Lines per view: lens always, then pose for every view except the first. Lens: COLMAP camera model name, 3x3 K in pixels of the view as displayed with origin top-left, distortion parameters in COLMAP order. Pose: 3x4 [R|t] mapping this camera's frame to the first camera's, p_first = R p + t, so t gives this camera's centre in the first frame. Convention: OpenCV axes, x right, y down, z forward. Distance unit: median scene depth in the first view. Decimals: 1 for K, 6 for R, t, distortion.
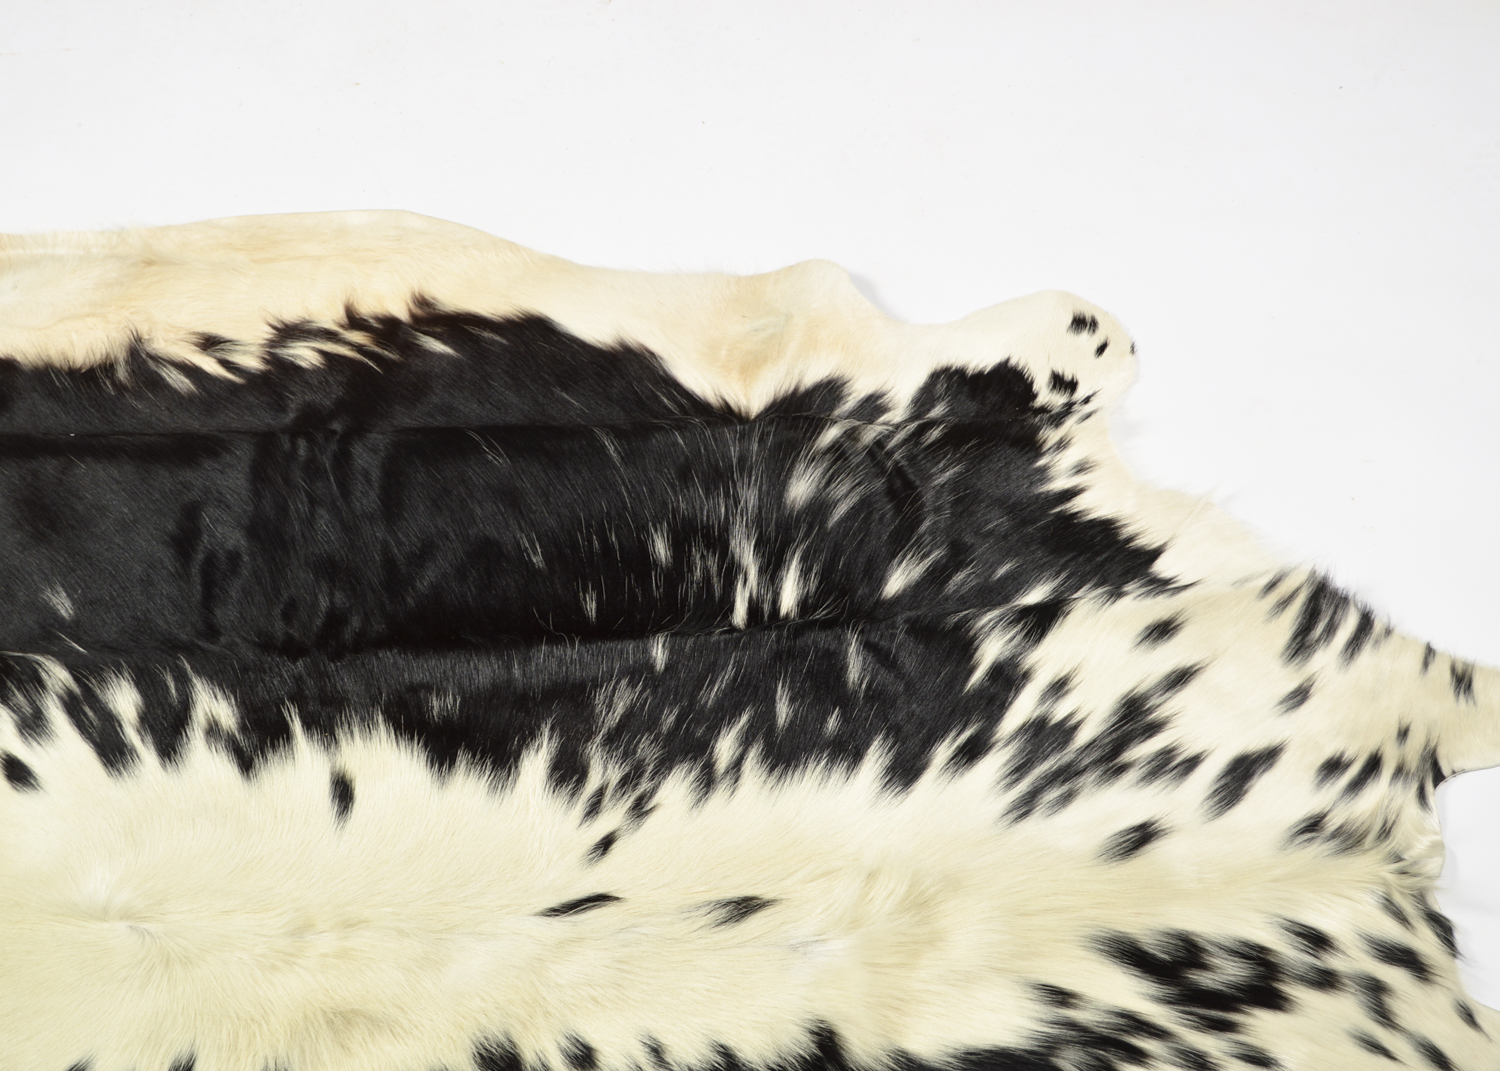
lens RADIAL K [[3672.8, 0, 750.0], [0, 3672.8, 535.5], [0, 0, 1]] dist [-0.004896, -0.207804]
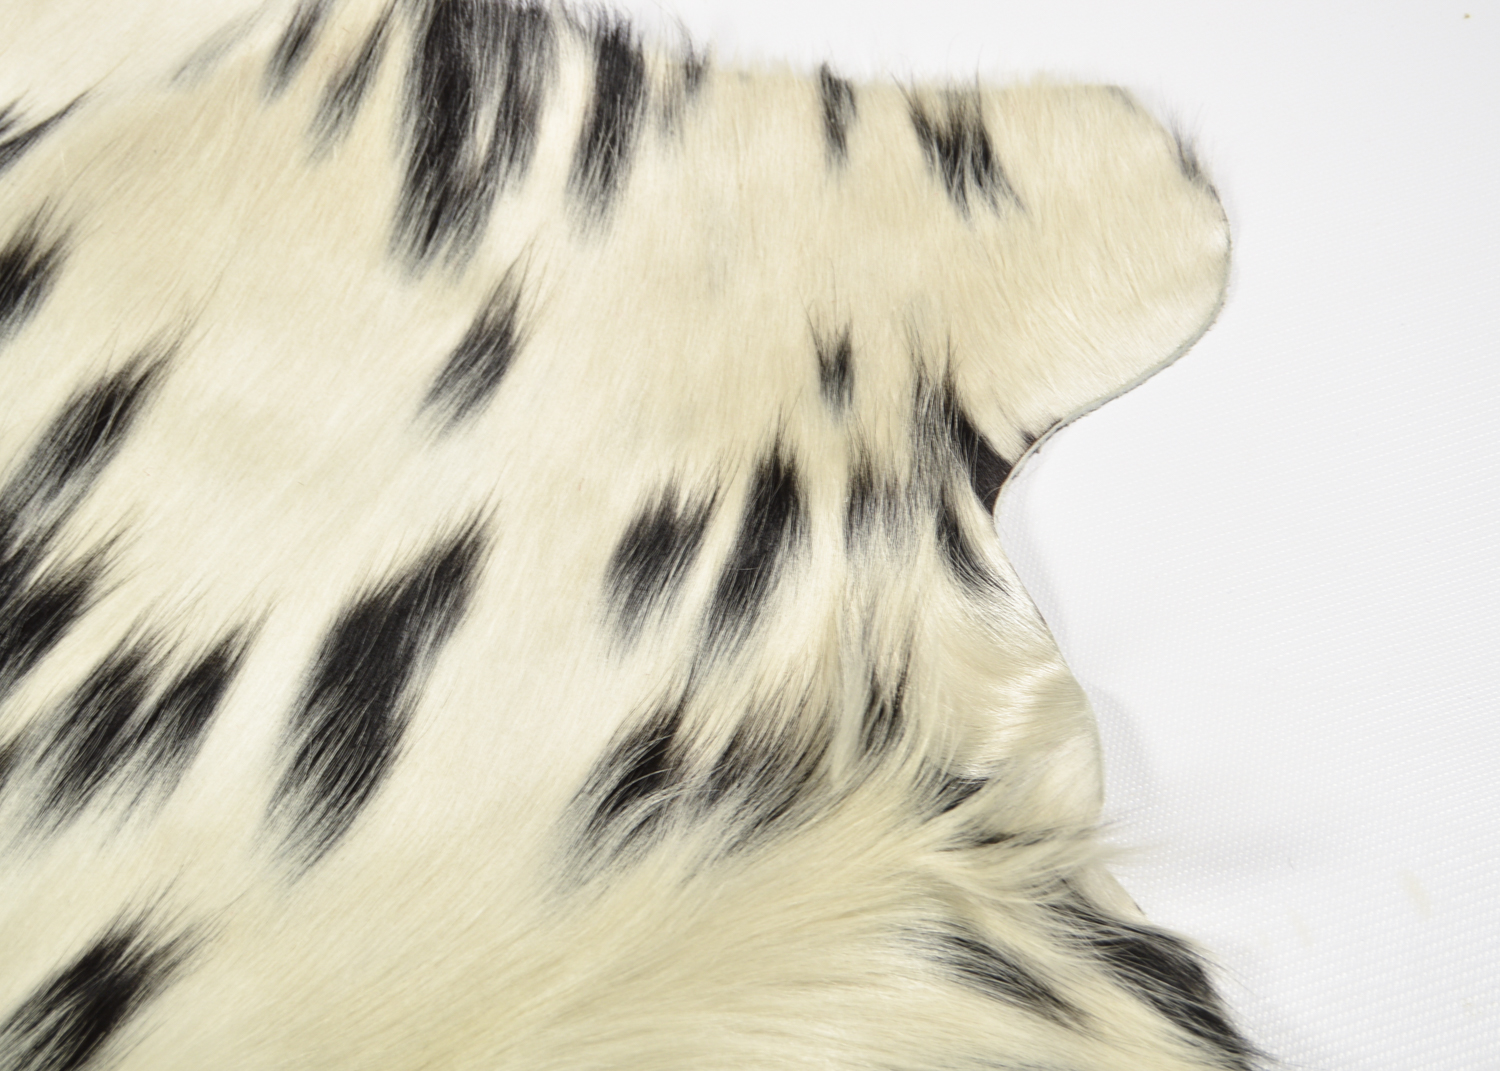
lens RADIAL K [[4040.3, 0, 750.0], [0, 4040.3, 535.5], [0, 0, 1]] dist [-0.049385, -0.022574]
pose [[0.937663, -0.317316, 0.141771, 0.118804], [0.302951, 0.946160, 0.114026, 0.026368], [-0.170320, -0.063968, 0.983310, 0.668121]]
